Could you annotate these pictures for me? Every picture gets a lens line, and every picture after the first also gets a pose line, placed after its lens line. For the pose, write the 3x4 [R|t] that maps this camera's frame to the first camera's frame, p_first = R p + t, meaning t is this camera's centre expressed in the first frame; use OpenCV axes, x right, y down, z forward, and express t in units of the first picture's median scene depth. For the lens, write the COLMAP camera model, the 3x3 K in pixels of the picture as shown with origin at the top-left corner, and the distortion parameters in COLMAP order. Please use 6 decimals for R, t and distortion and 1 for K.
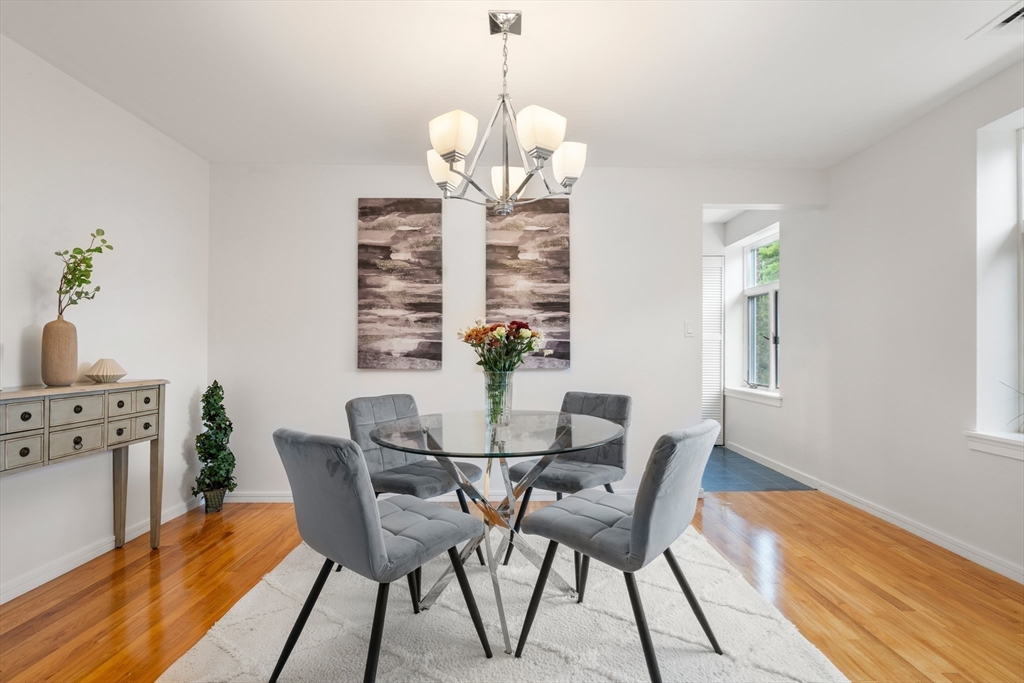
lens RADIAL K [[468.5, 0, 512.2], [0, 468.5, 339.9], [0, 0, 1]] dist [-0.004757, 0.003055]
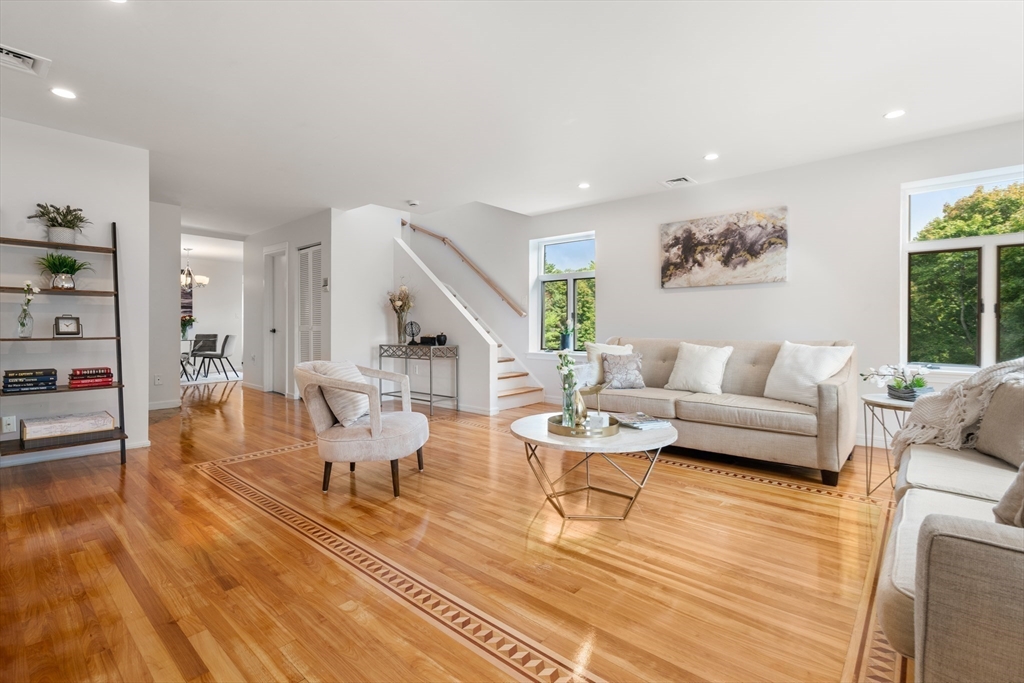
lens RADIAL K [[468.5, 0, 520.7], [0, 468.5, 333.1], [0, 0, 1]] dist [-0.004757, 0.003055]
pose [[0.652261, -0.015150, 0.757843, -0.762835], [-0.015485, 0.999325, 0.033305, -0.039116], [-0.757836, -0.033459, 0.651587, -2.486580]]
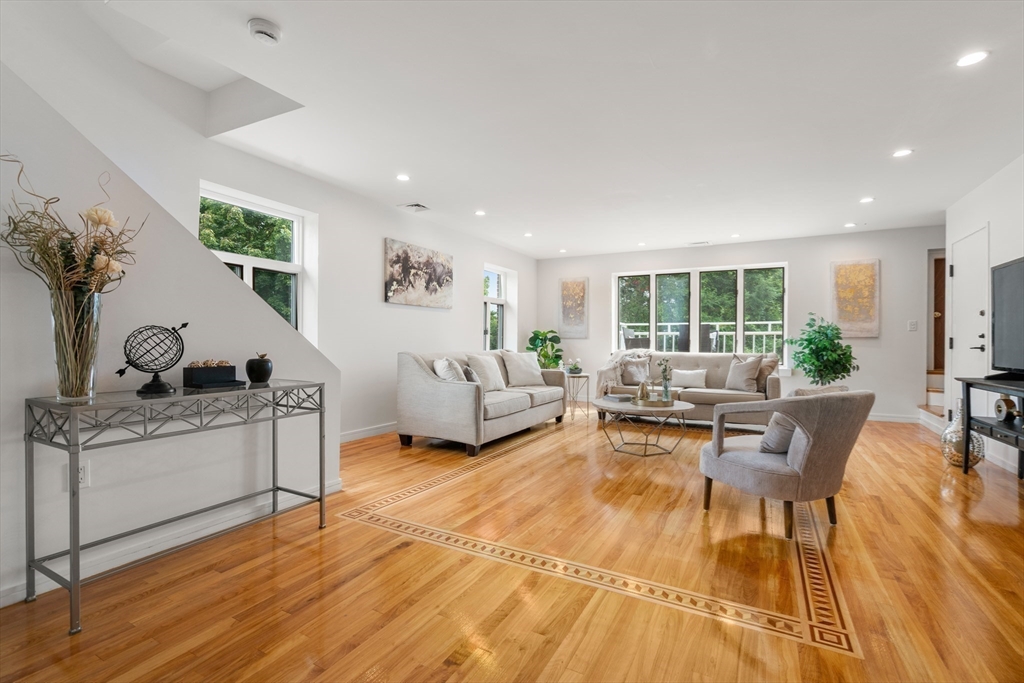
lens RADIAL K [[468.5, 0, 510.2], [0, 468.5, 342.7], [0, 0, 1]] dist [-0.004757, 0.003055]
pose [[-0.879293, -0.009662, 0.476183, -0.371531], [-0.019885, 0.999667, -0.016434, 0.006797], [-0.475865, -0.023919, -0.879193, -0.687372]]
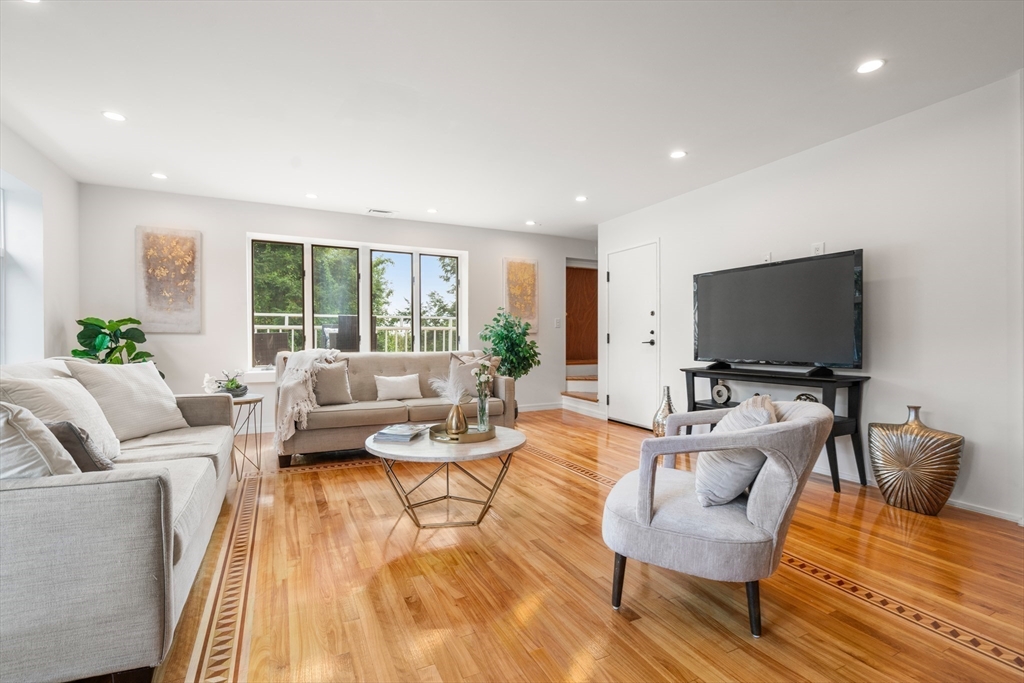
lens RADIAL K [[468.5, 0, 512.9], [0, 468.5, 346.2], [0, 0, 1]] dist [-0.004757, 0.003055]
pose [[-0.894036, 0.003566, -0.447981, 0.197695], [0.007275, 0.999952, -0.006560, -0.005550], [0.447936, -0.009124, -0.894019, -1.240816]]
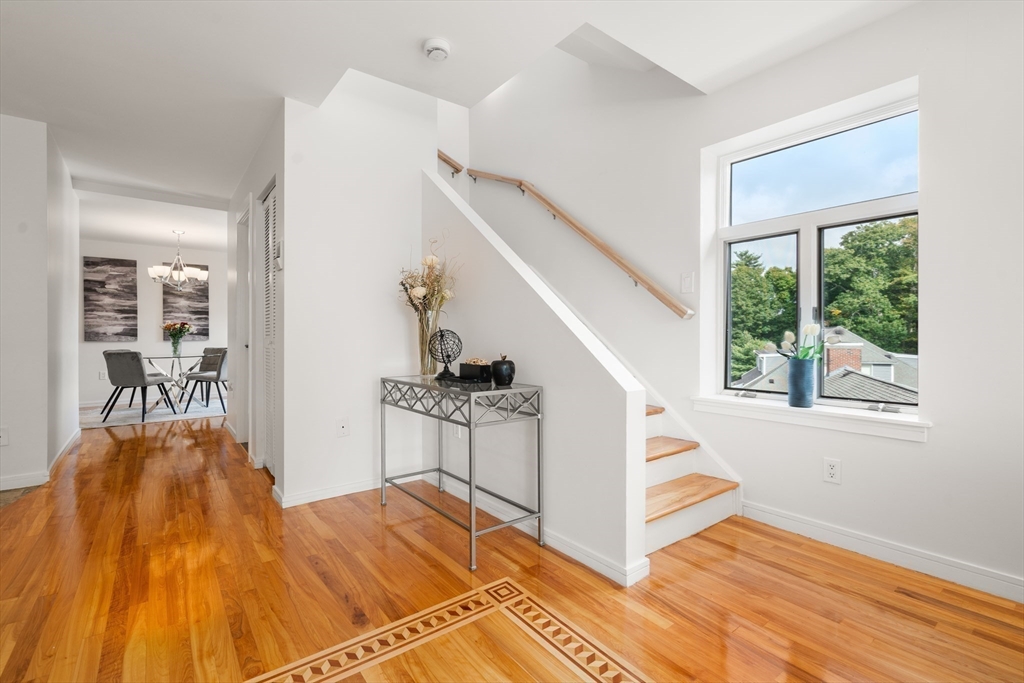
lens RADIAL K [[468.5, 0, 513.8], [0, 468.5, 339.3], [0, 0, 1]] dist [-0.004757, 0.003055]
pose [[0.795433, -0.008214, 0.605986, -0.078237], [-0.011252, 0.999536, 0.028318, -0.024477], [-0.605937, -0.029343, 0.794971, -1.733655]]
